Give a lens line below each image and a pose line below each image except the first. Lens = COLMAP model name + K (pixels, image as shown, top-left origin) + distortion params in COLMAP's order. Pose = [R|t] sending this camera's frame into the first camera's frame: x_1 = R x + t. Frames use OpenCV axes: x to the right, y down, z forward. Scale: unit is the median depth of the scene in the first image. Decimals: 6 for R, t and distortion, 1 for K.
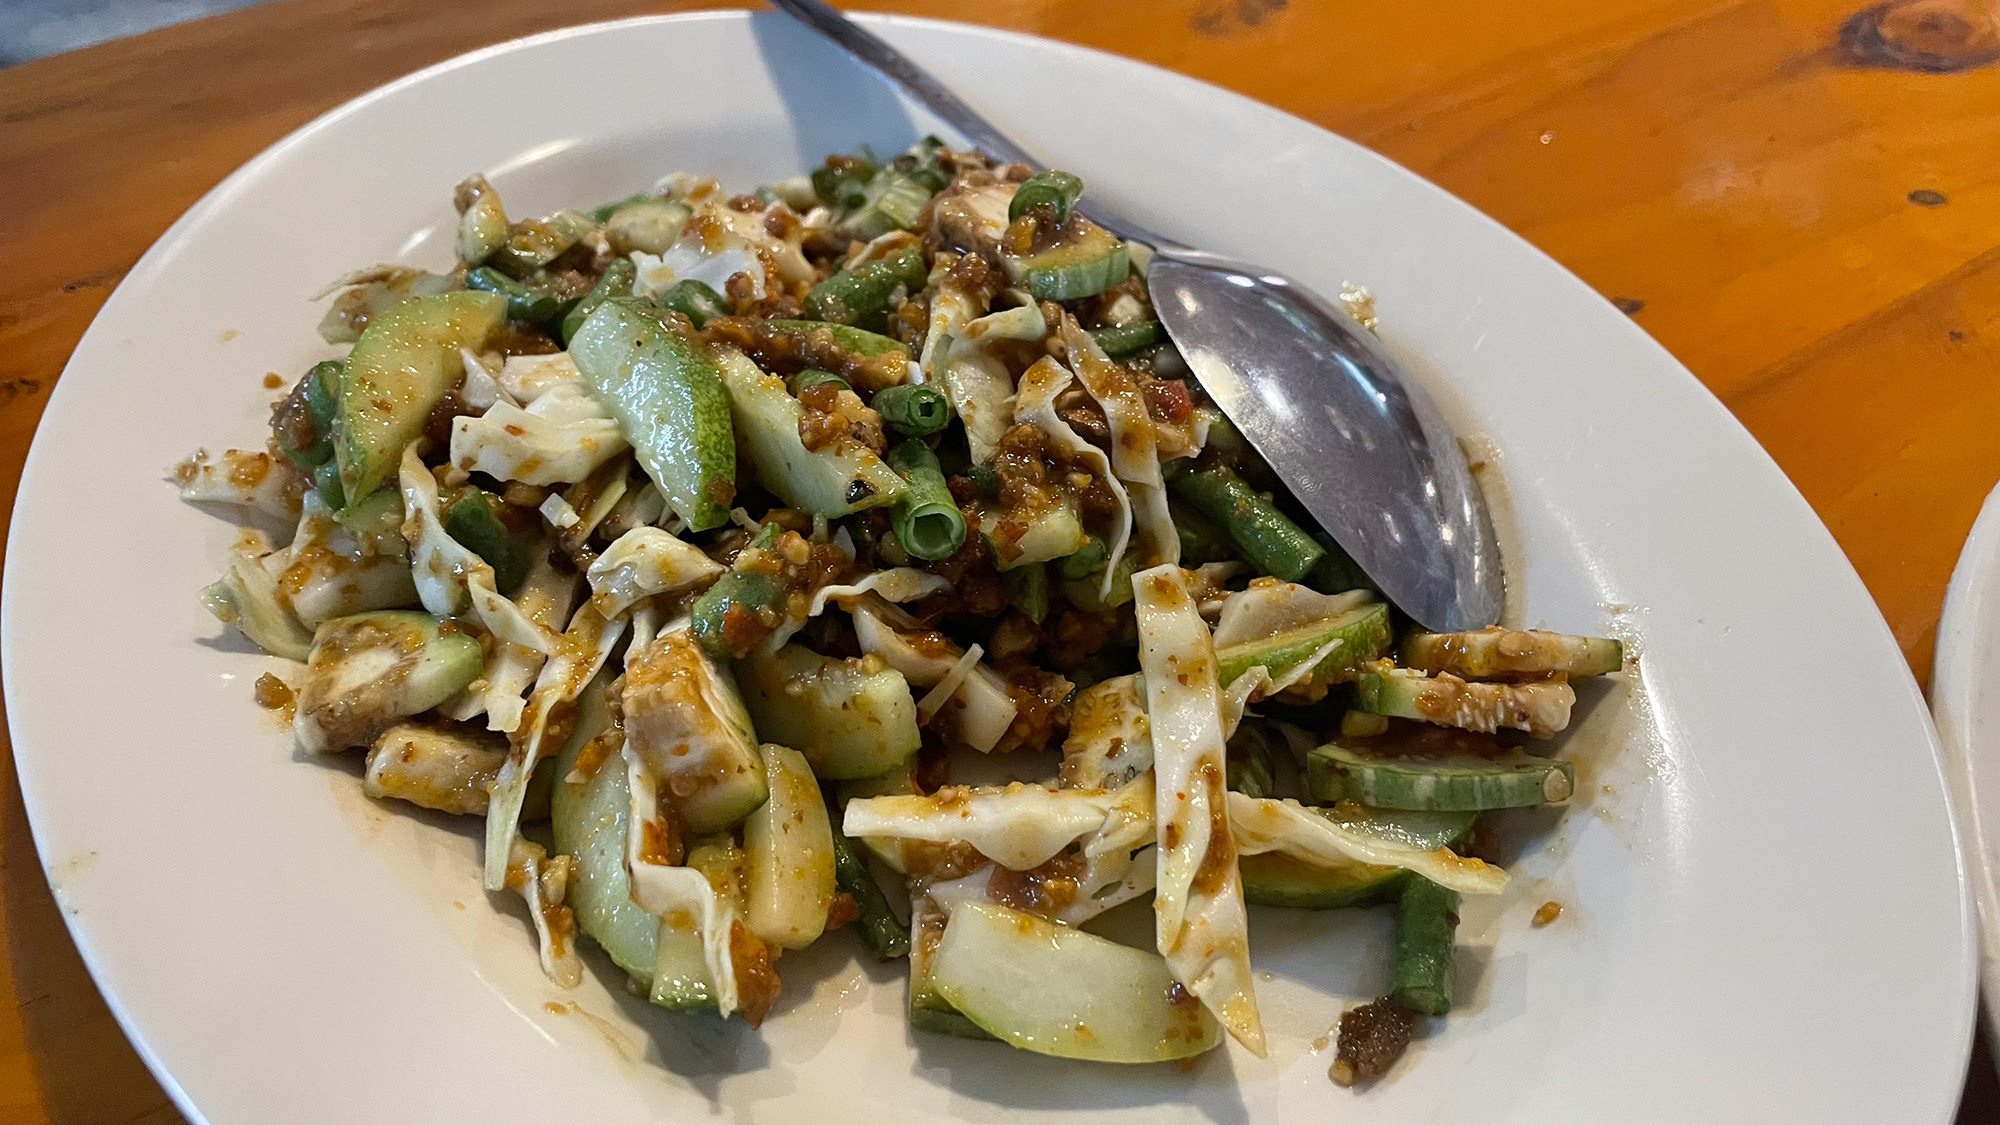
lens RADIAL K [[1553.6, 0, 1000.0], [0, 1553.6, 562.5], [0, 0, 1]] dist [0.074051, -0.113279]
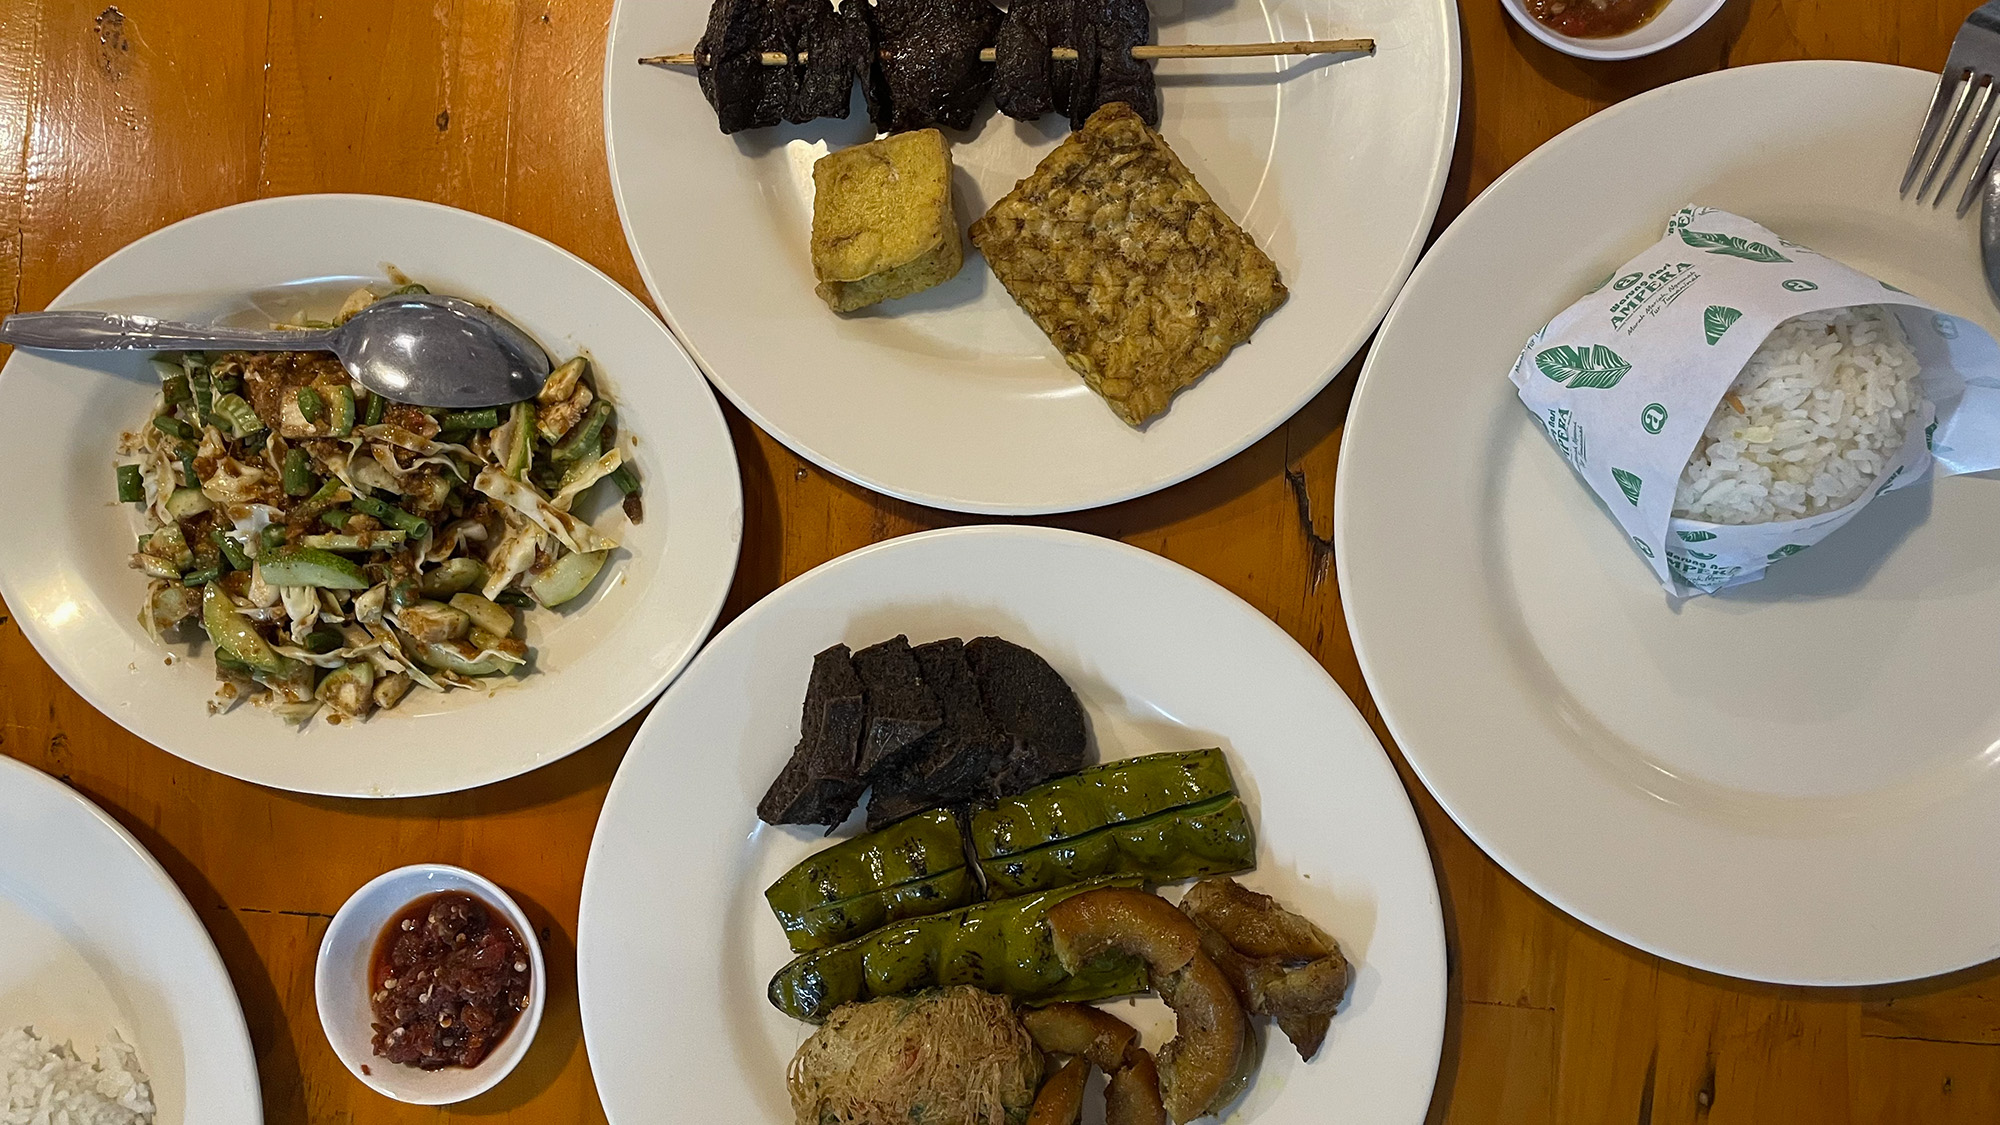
lens RADIAL K [[1553.6, 0, 1000.0], [0, 1553.6, 562.5], [0, 0, 1]] dist [0.074051, -0.113279]
pose [[0.590239, -0.806625, -0.031201, 0.665336], [0.625272, 0.432407, 0.649660, -1.265863], [-0.510541, -0.402964, 0.759584, -1.921264]]
